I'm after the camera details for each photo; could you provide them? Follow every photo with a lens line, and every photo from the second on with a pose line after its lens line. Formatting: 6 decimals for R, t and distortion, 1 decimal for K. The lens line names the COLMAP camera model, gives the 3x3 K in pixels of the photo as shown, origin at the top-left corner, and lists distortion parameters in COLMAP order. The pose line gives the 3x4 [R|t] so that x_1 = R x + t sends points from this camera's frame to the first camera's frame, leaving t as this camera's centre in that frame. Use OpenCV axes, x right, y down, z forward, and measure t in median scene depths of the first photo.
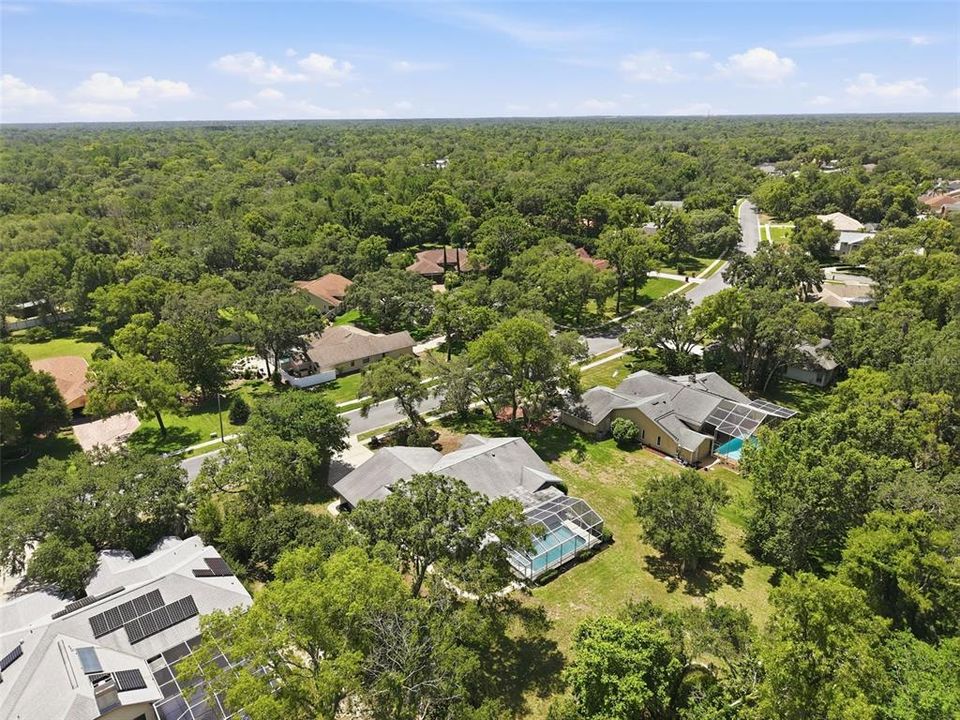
lens RADIAL K [[632.5, 0, 480.0], [0, 632.5, 360.0], [0, 0, 1]] dist [0.002709, 0.001571]
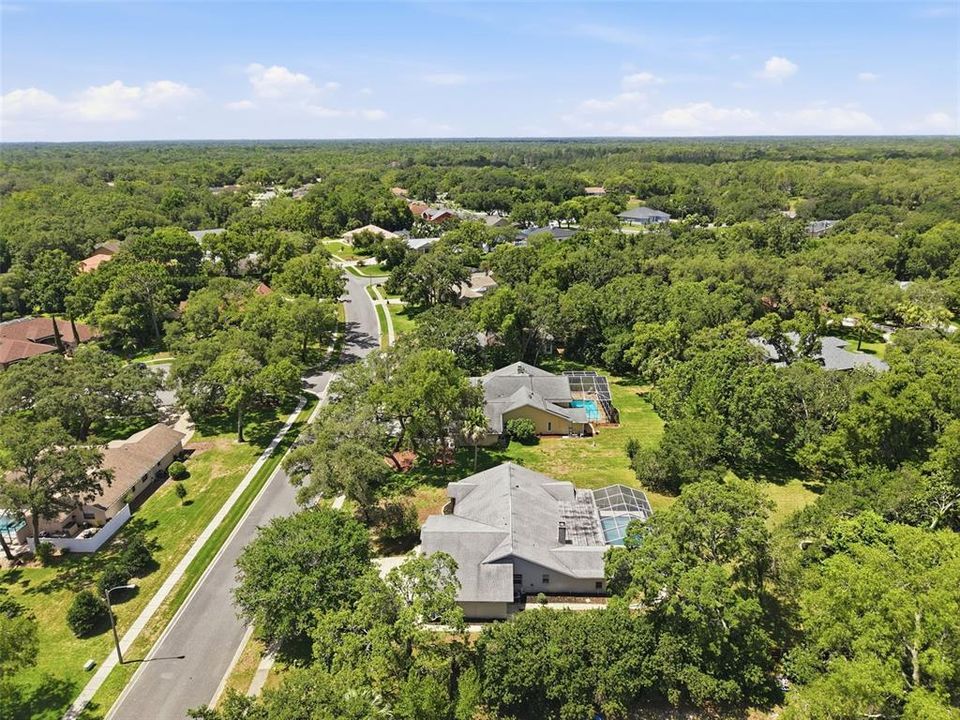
lens RADIAL K [[632.5, 0, 480.0], [0, 632.5, 360.0], [0, 0, 1]] dist [0.002709, 0.001571]
pose [[0.663281, -0.253228, 0.704226, -0.536880], [0.280839, 0.956463, 0.079418, -0.103475], [-0.693677, 0.145098, 0.705520, 0.284420]]
